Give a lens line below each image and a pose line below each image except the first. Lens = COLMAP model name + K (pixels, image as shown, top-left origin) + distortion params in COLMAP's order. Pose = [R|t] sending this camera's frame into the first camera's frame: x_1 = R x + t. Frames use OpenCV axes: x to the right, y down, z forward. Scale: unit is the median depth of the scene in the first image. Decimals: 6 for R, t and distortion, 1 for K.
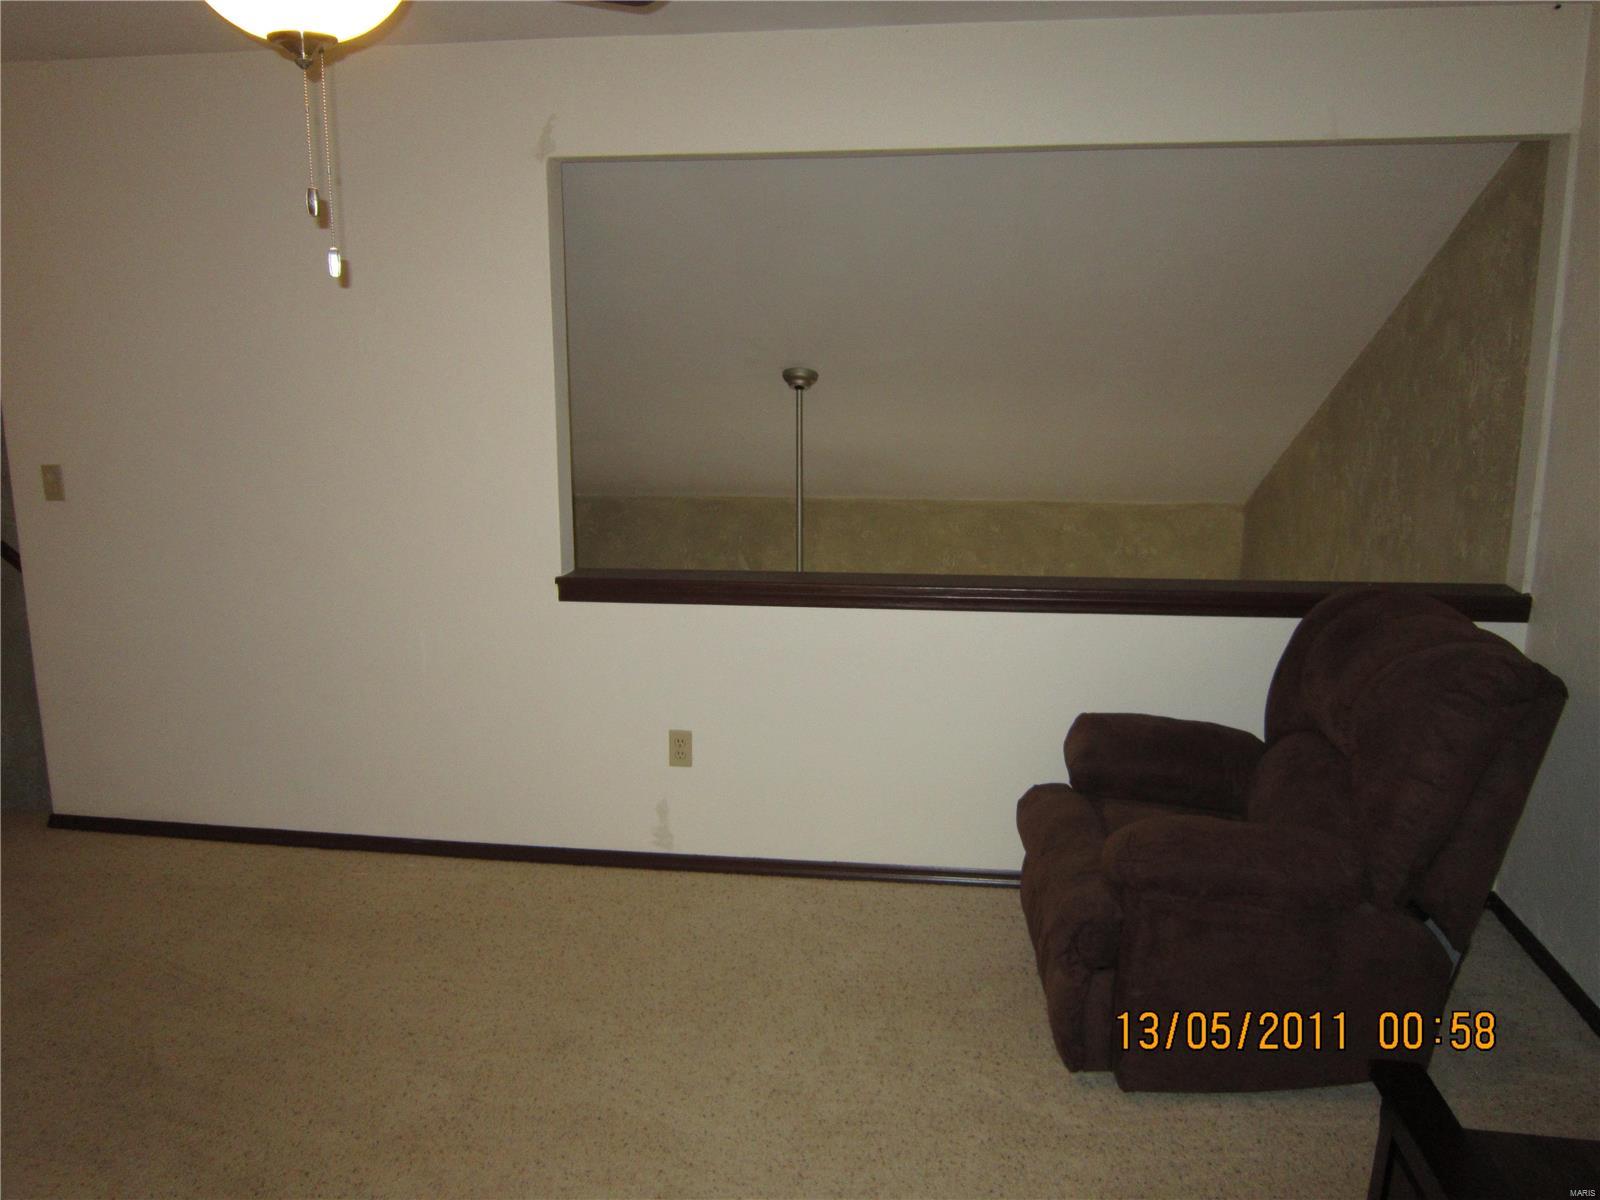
lens RADIAL K [[1273.1, 0, 800.0], [0, 1273.1, 600.0], [0, 0, 1]] dist [-0.005431, -0.004473]
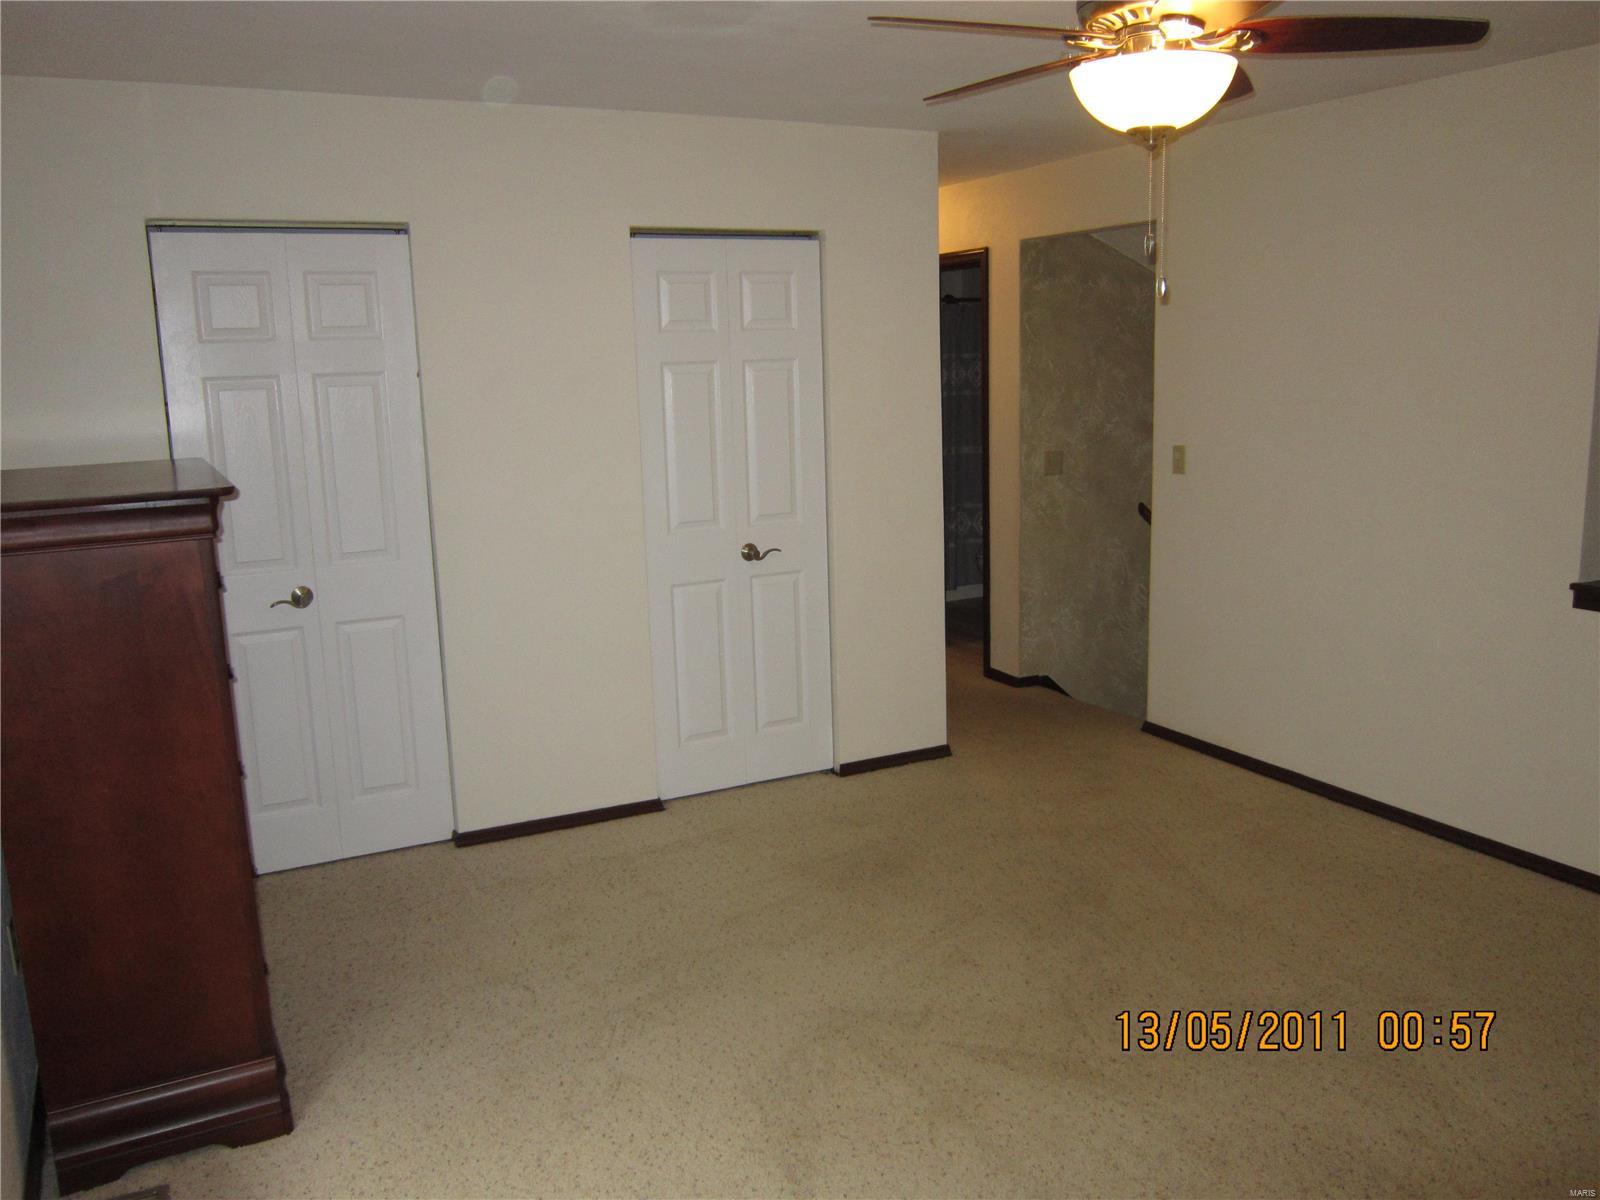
lens RADIAL K [[1292.8, 0, 800.0], [0, 1292.8, 600.0], [0, 0, 1]] dist [-0.152732, 0.003158]
pose [[0.586150, 0.134663, -0.798933, 0.260821], [-0.130168, 0.988933, 0.071189, 0.007449], [0.799678, 0.062268, 0.597192, -0.040675]]
